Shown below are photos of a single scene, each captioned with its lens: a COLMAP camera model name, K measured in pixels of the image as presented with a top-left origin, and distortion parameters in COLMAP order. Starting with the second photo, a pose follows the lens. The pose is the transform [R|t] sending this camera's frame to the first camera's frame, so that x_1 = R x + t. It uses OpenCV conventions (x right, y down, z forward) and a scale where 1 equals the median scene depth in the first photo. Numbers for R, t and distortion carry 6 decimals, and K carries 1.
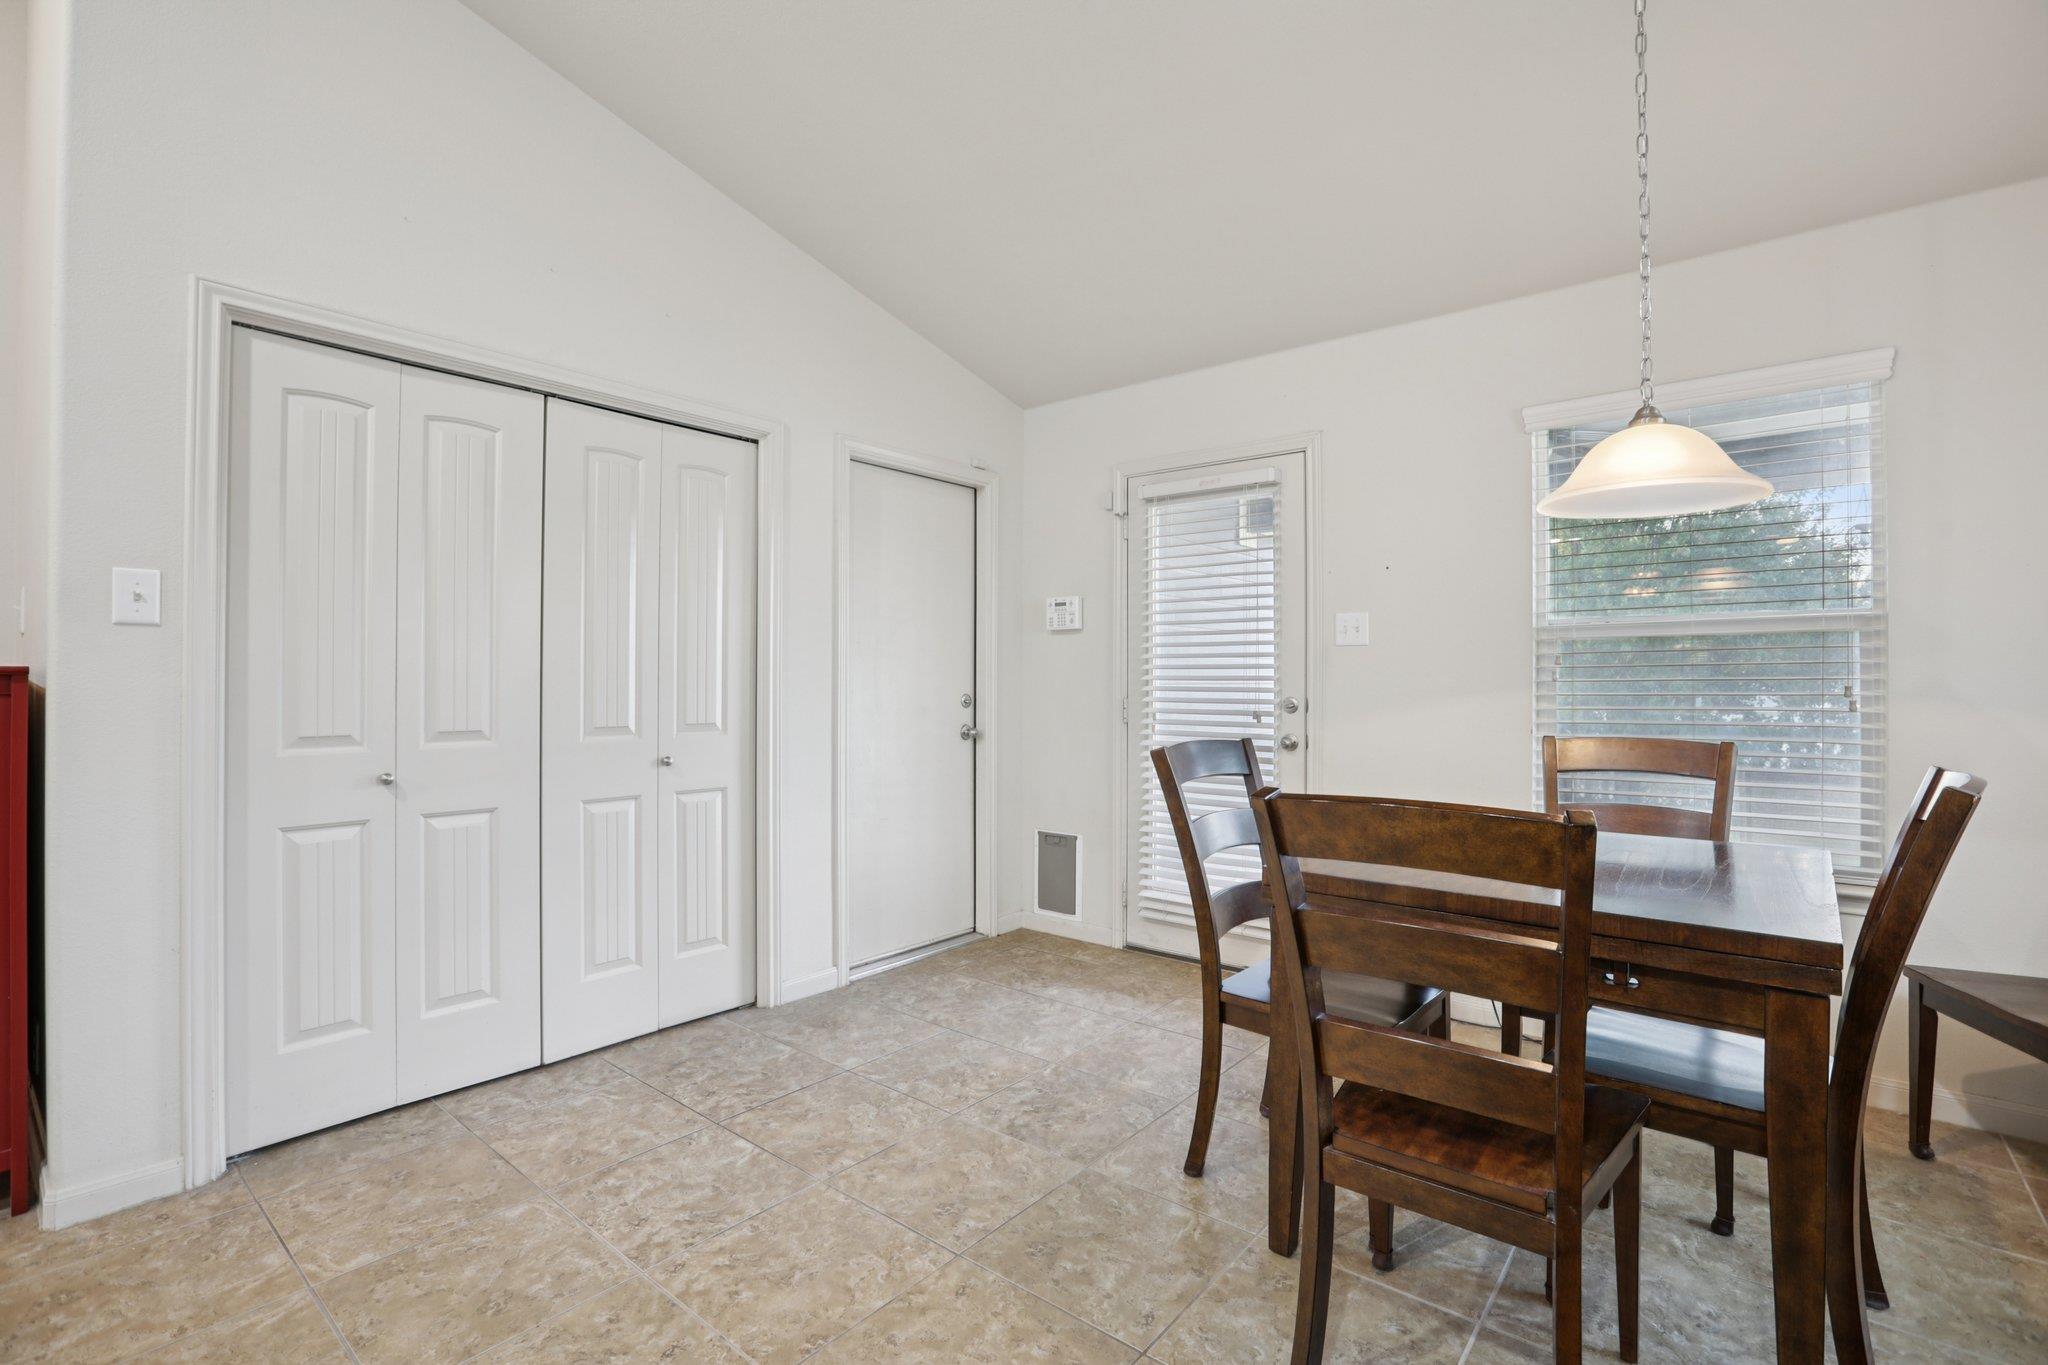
lens RADIAL K [[937.0, 0, 1016.2], [0, 937.0, 686.0], [0, 0, 1]] dist [-0.008338, 0.001470]
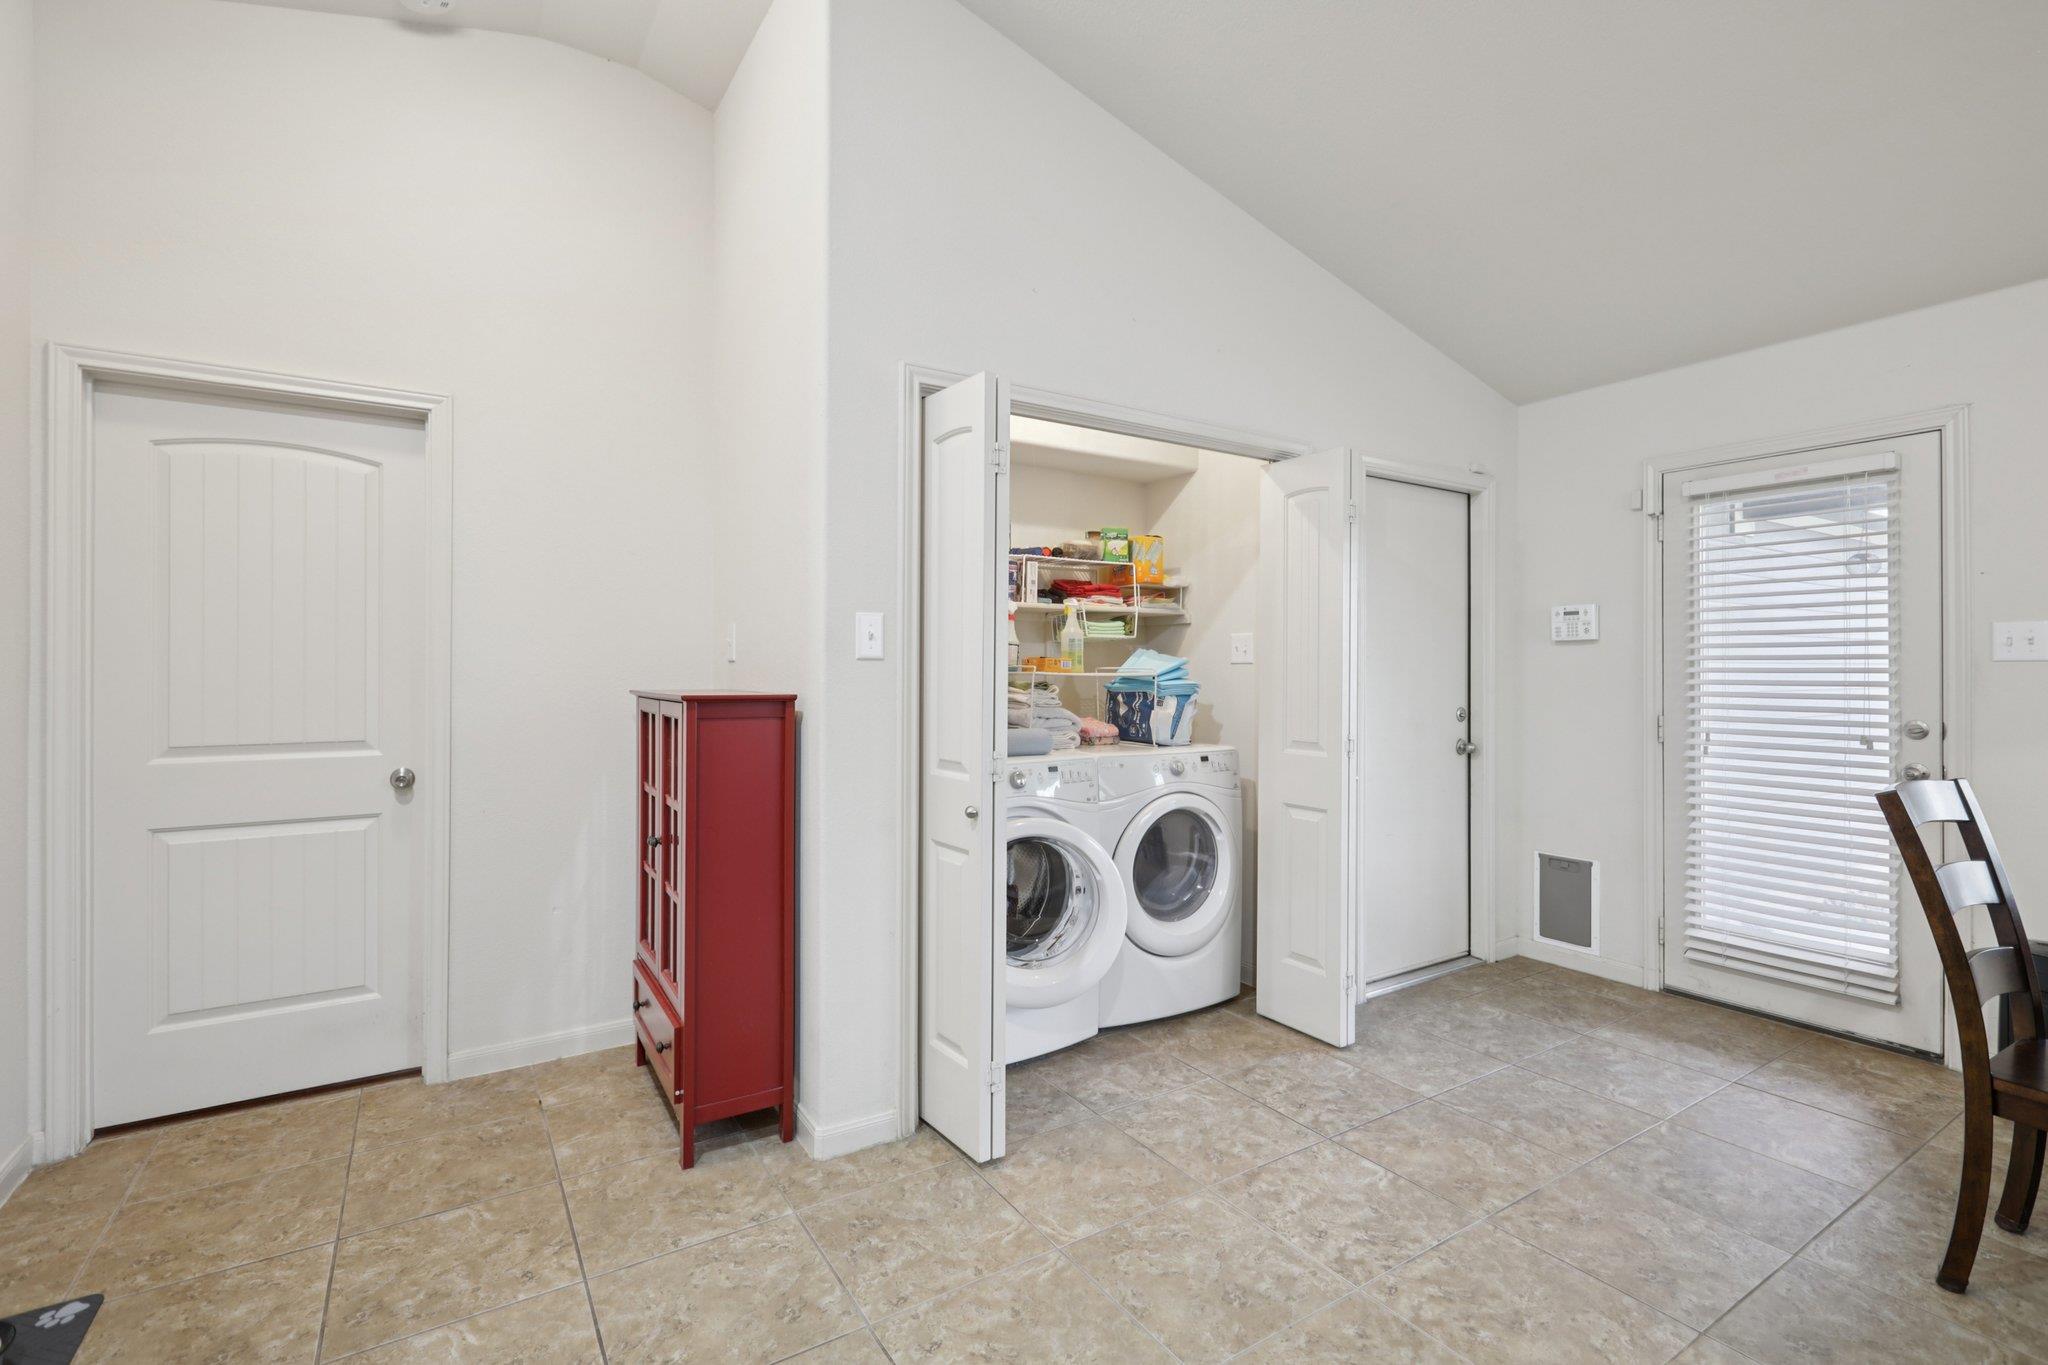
lens RADIAL K [[937.0, 0, 1026.8], [0, 937.0, 660.6], [0, 0, 1]] dist [-0.008338, 0.001470]
pose [[0.955478, -0.002191, -0.295054, -0.248472], [-0.002291, 0.999887, -0.014845, -0.030340], [0.295053, 0.014860, 0.955365, -0.061851]]
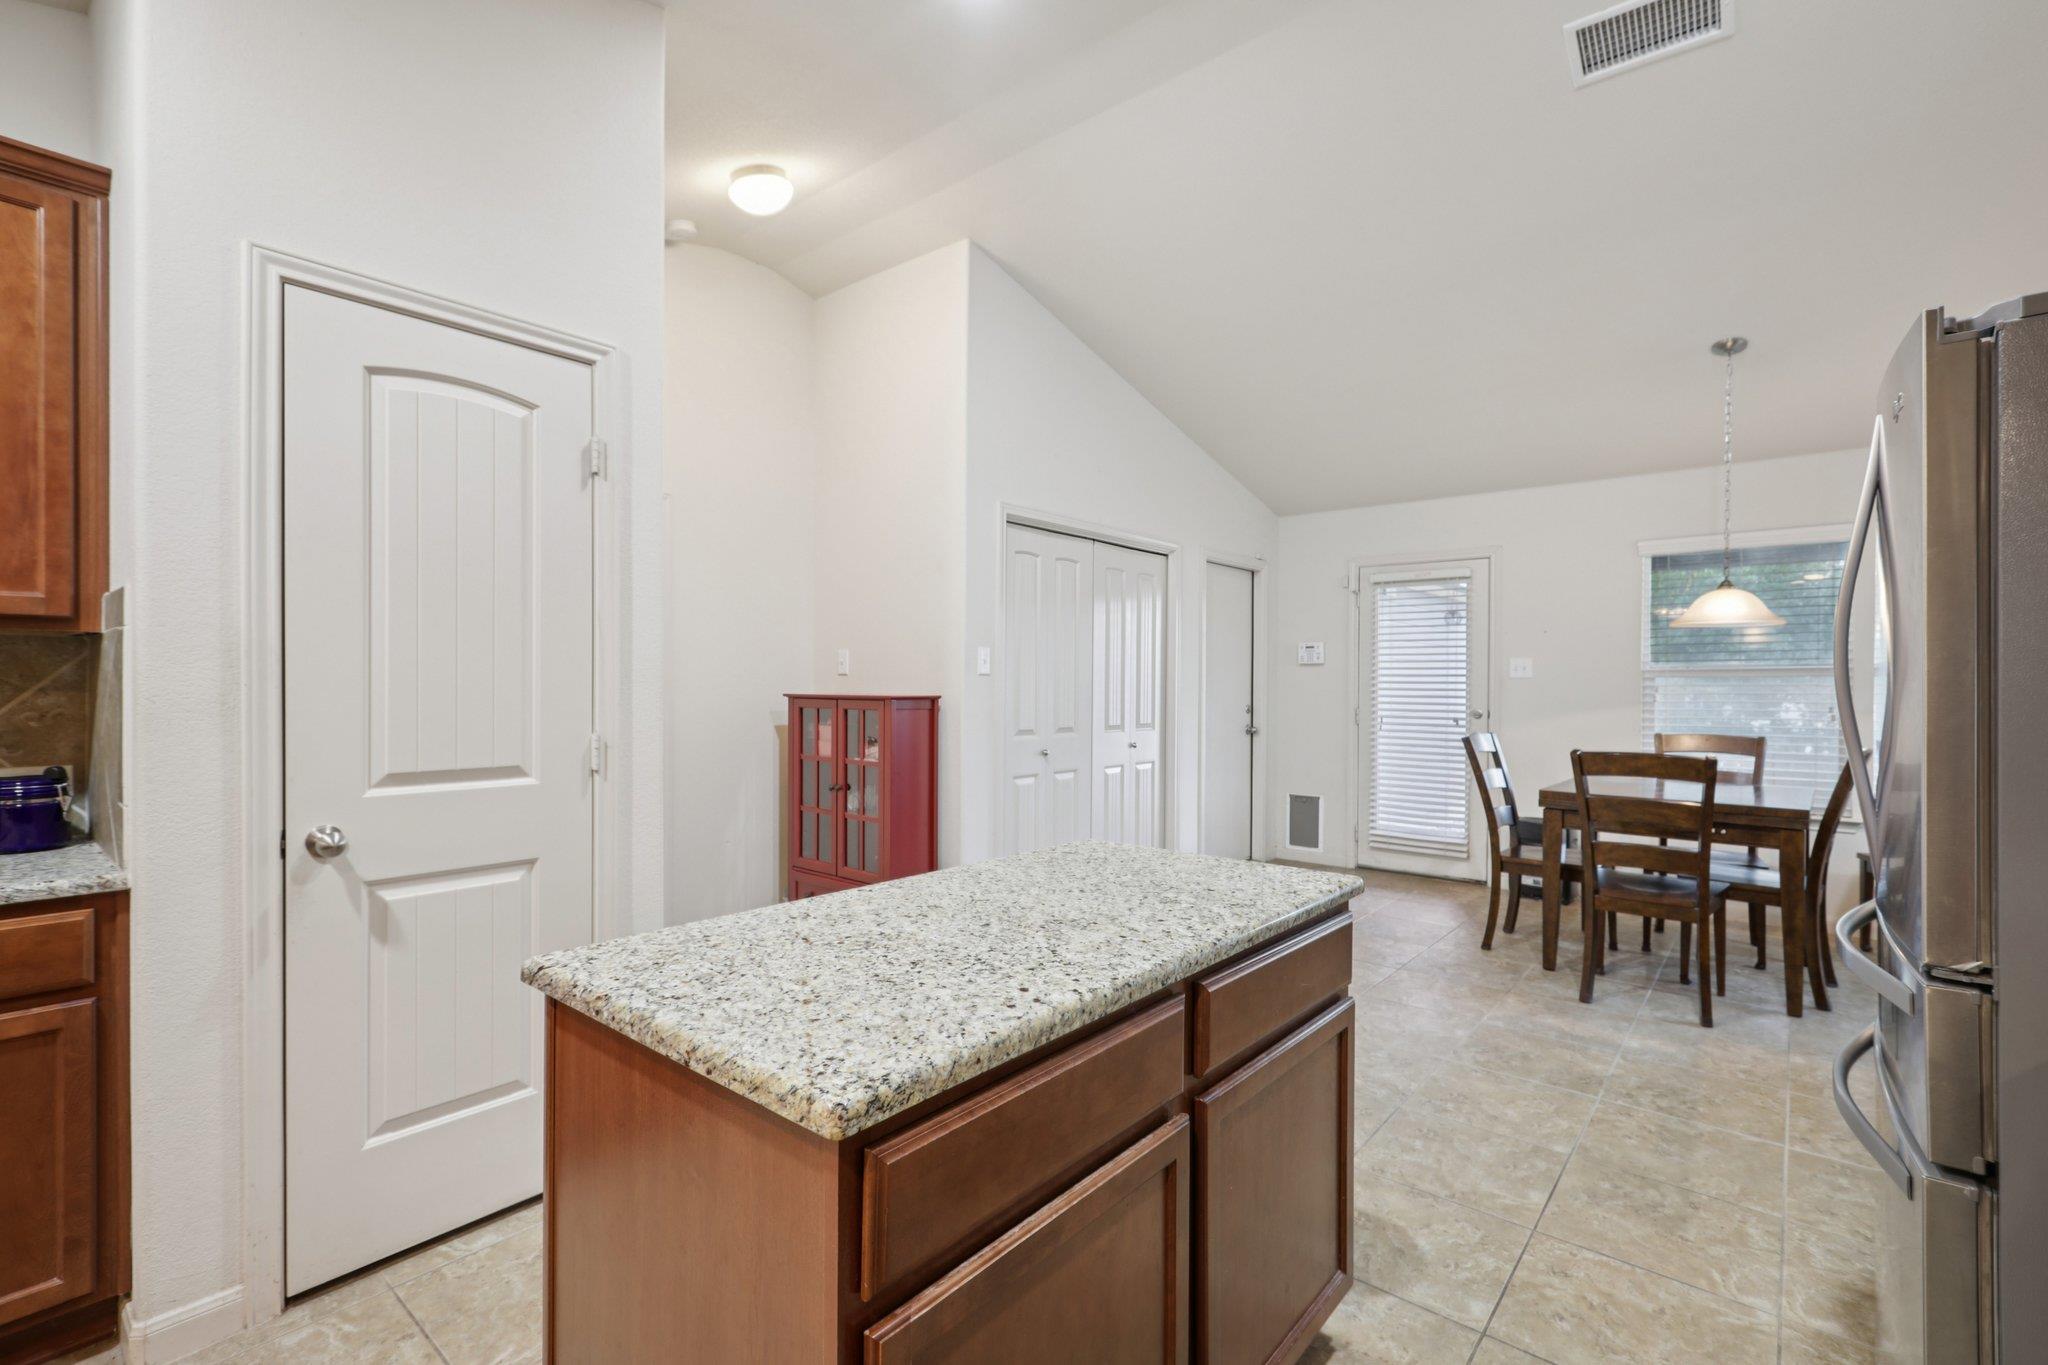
lens RADIAL K [[909.3, 0, 1025.2], [0, 909.3, 689.6], [0, 0, 1]] dist [0.025319, -0.001350]
pose [[0.999943, 0.003982, -0.009885, -0.515144], [-0.003926, 0.999977, 0.005604, -0.029558], [0.009907, -0.005565, 0.999935, -0.644291]]
